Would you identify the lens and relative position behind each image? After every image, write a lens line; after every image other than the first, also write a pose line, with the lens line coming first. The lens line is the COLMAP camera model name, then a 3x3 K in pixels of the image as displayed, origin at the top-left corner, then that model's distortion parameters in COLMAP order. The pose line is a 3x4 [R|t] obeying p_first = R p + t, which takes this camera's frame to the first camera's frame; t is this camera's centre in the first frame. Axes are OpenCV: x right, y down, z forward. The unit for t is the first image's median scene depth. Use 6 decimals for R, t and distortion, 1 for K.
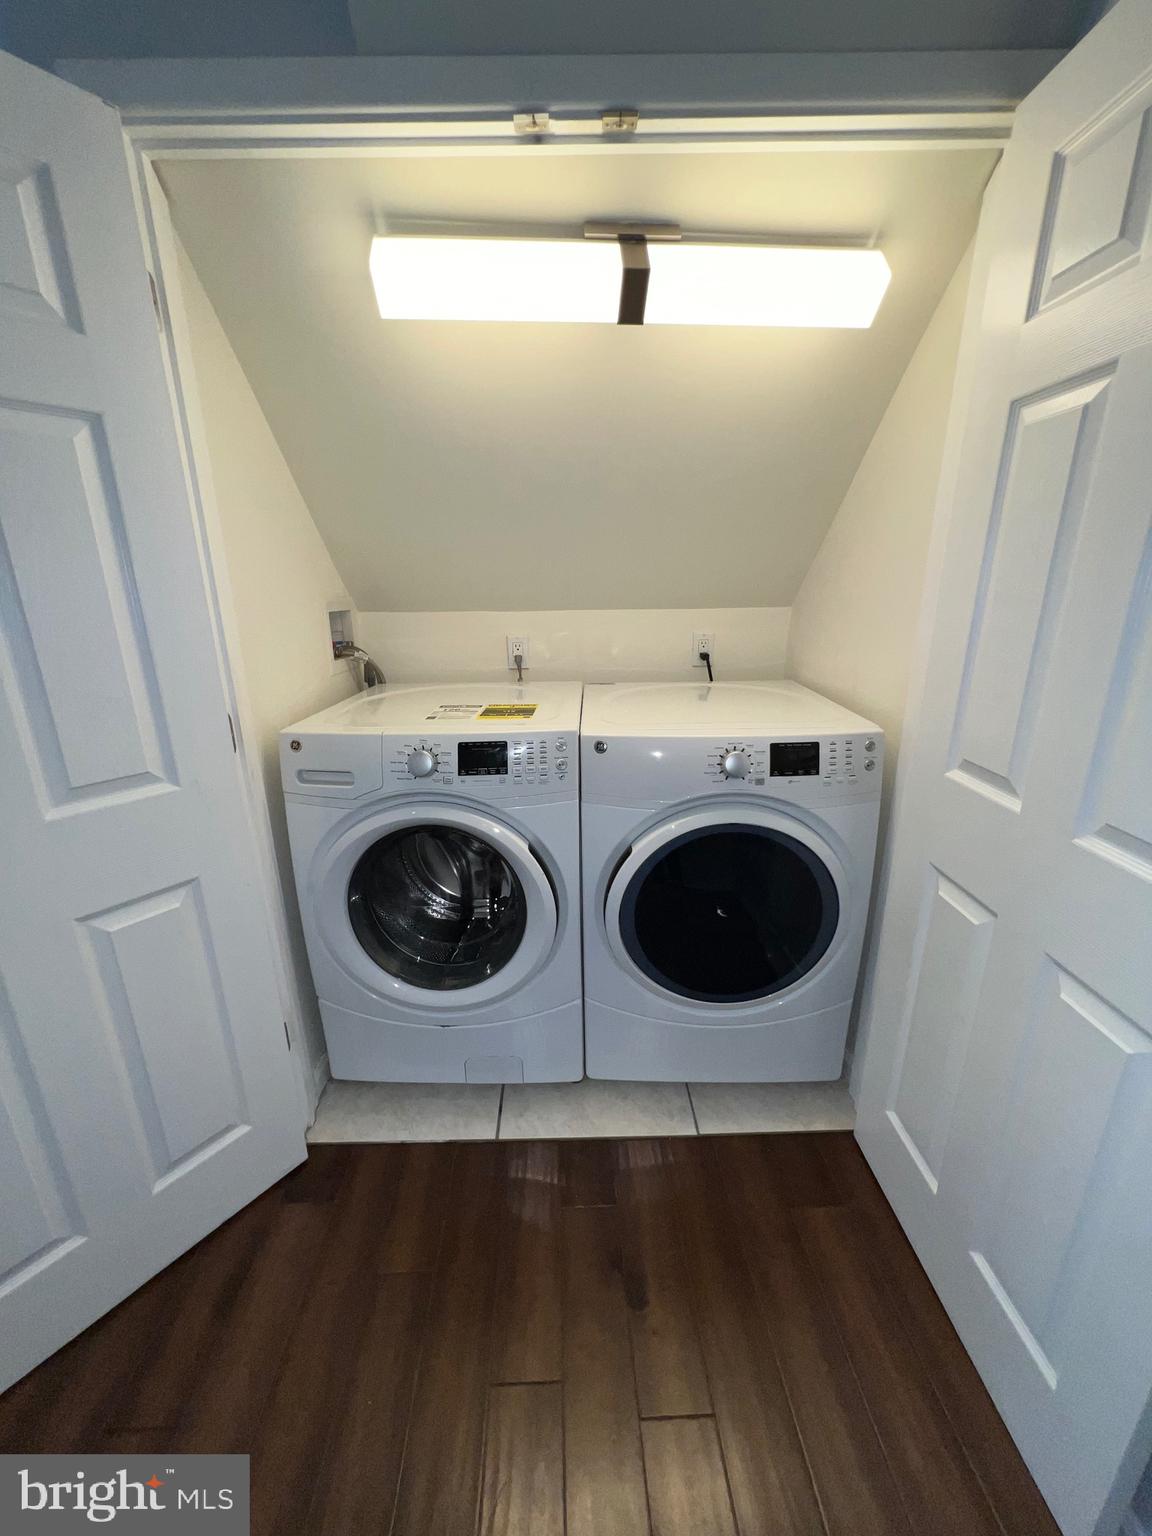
lens RADIAL K [[613.8, 0, 574.7], [0, 613.8, 764.4], [0, 0, 1]] dist [-0.001967, -0.000098]
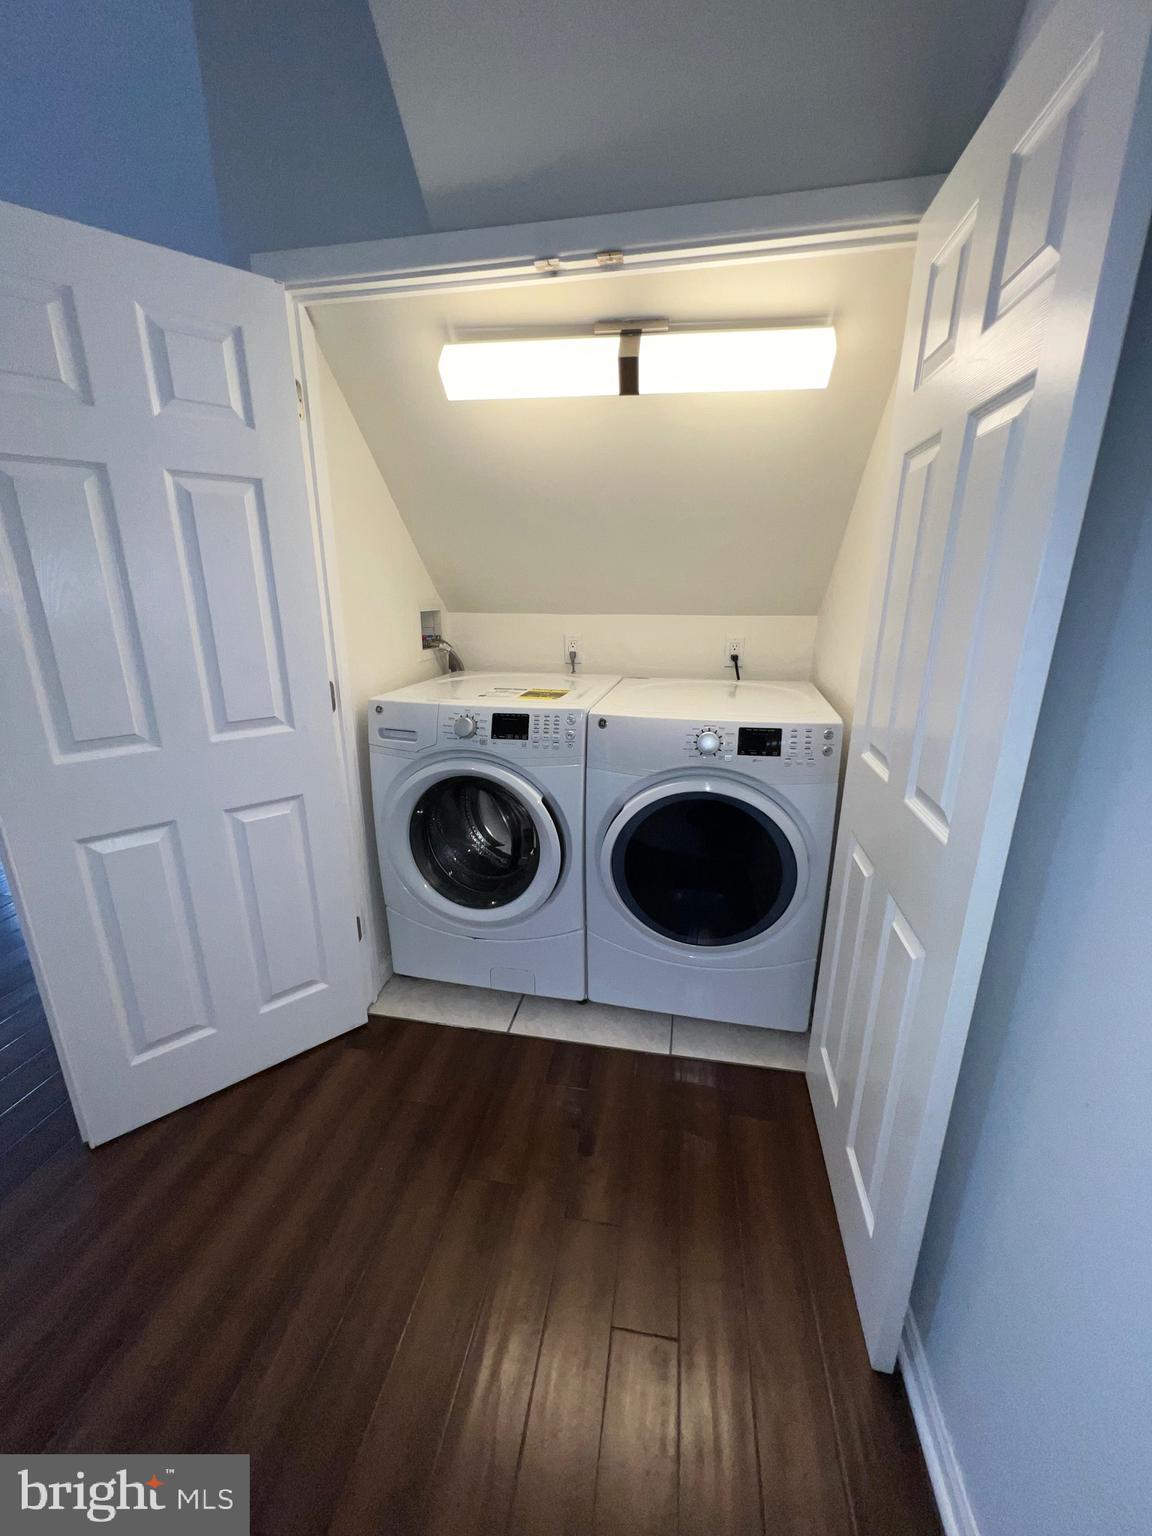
lens RADIAL K [[614.6, 0, 576.8], [0, 614.6, 764.0], [0, 0, 1]] dist [-0.004698, 0.001070]
pose [[0.979272, 0.068296, -0.190690, 0.240511], [-0.069896, 0.997553, -0.001667, 0.061818], [0.190110, 0.014961, 0.981649, -0.243885]]
